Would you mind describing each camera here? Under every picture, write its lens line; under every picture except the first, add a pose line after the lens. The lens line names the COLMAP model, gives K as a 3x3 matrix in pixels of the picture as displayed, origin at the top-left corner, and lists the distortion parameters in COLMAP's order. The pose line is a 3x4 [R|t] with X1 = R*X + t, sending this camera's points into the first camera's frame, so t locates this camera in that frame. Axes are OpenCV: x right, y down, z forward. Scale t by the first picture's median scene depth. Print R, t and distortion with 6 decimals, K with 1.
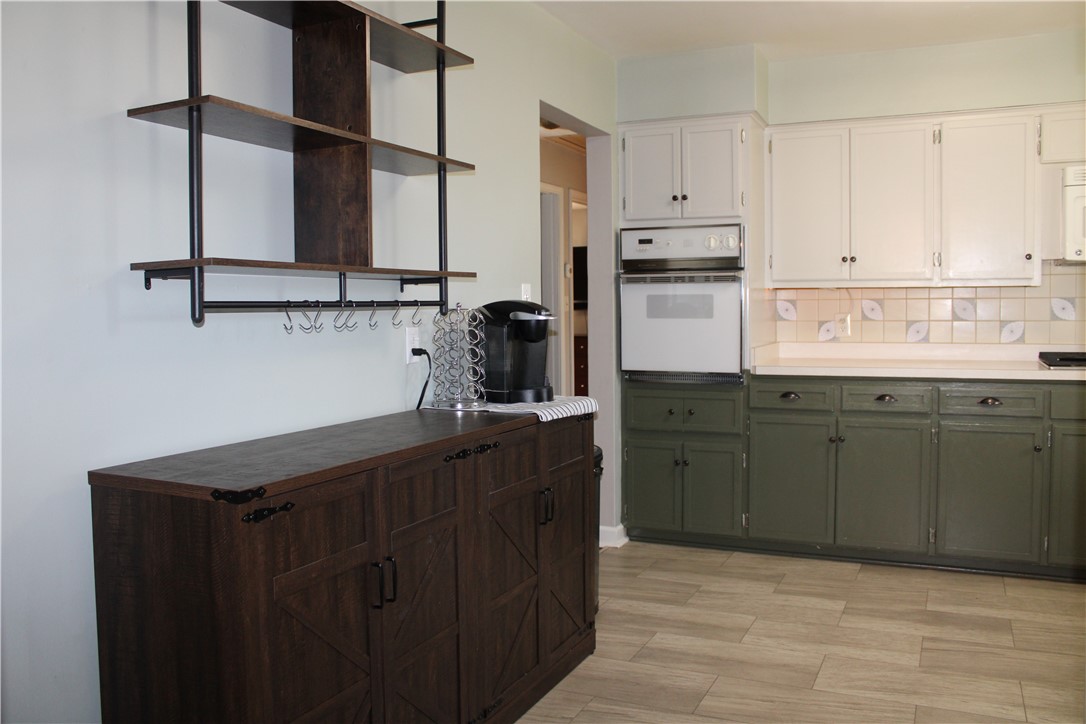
lens RADIAL K [[889.5, 0, 543.0], [0, 889.5, 362.0], [0, 0, 1]] dist [-0.173682, 0.146102]
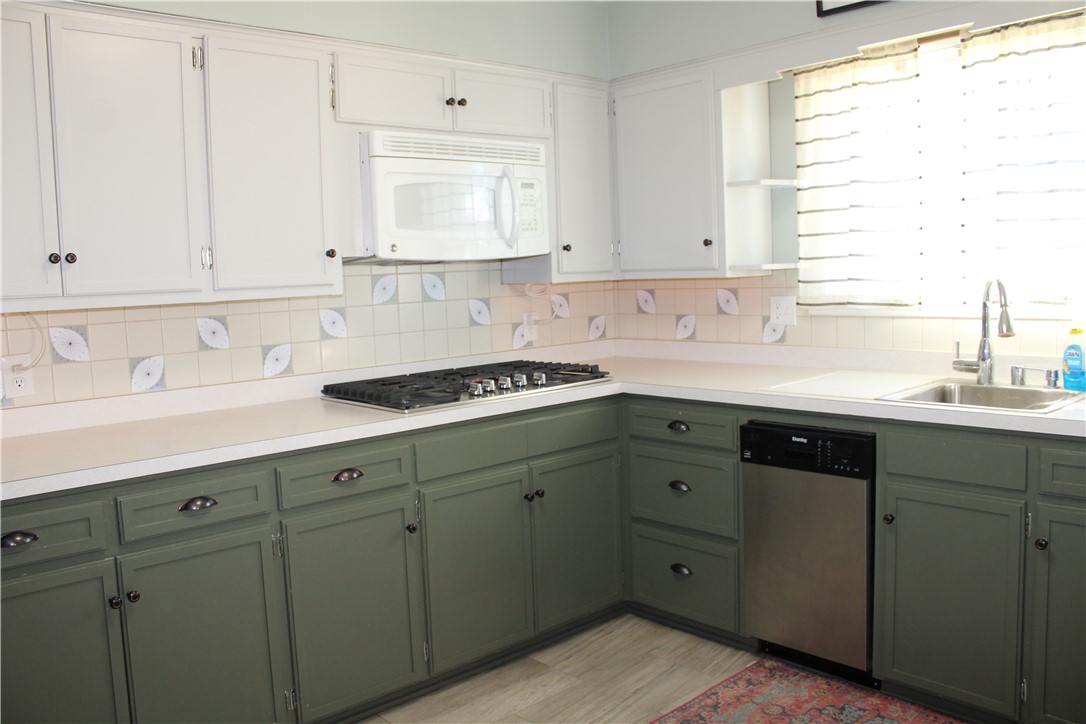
lens RADIAL K [[889.5, 0, 543.0], [0, 889.5, 362.0], [0, 0, 1]] dist [-0.173682, 0.146102]
pose [[0.396819, -0.091569, 0.913318, -0.022259], [0.092232, 0.993953, 0.059581, -0.062600], [-0.913251, 0.060594, 0.402865, 0.560917]]
